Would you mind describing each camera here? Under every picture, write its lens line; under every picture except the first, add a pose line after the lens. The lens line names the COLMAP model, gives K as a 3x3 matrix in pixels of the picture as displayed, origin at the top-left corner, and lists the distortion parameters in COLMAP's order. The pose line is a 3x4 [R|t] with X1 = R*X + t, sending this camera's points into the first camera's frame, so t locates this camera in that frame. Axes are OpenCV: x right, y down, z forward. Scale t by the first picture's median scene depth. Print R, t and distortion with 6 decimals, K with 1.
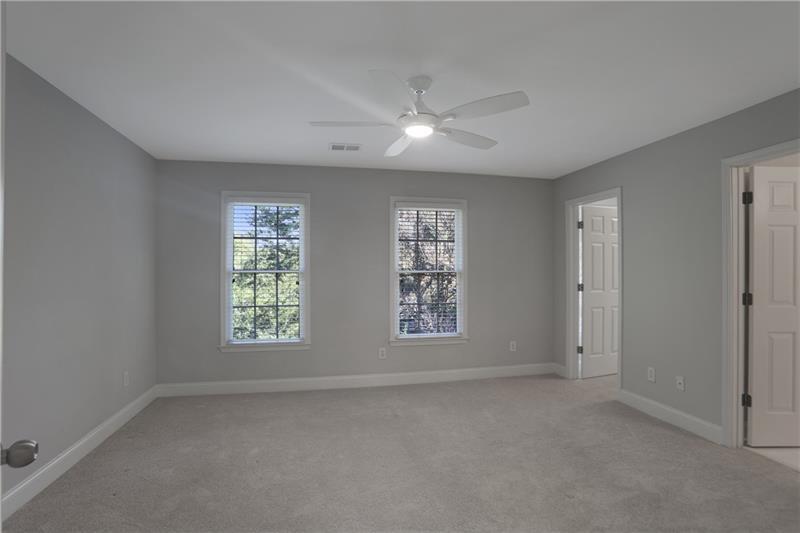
lens RADIAL K [[399.3, 0, 403.4], [0, 399.3, 266.1], [0, 0, 1]] dist [-0.091214, 0.036472]
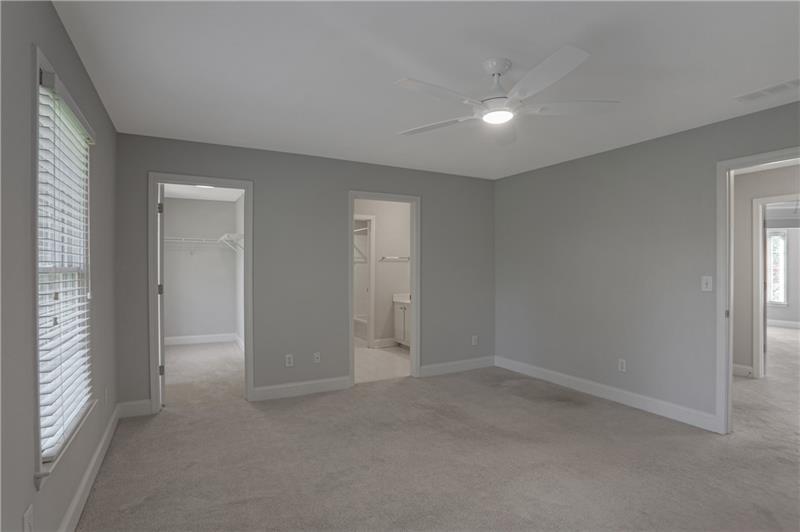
lens RADIAL K [[399.3, 0, 403.4], [0, 399.3, 265.6], [0, 0, 1]] dist [-0.091214, 0.036472]
pose [[-0.281850, -0.007838, 0.959426, -0.583008], [-0.021439, 0.999768, 0.001870, -0.006286], [-0.959219, -0.020043, -0.281953, 1.064887]]
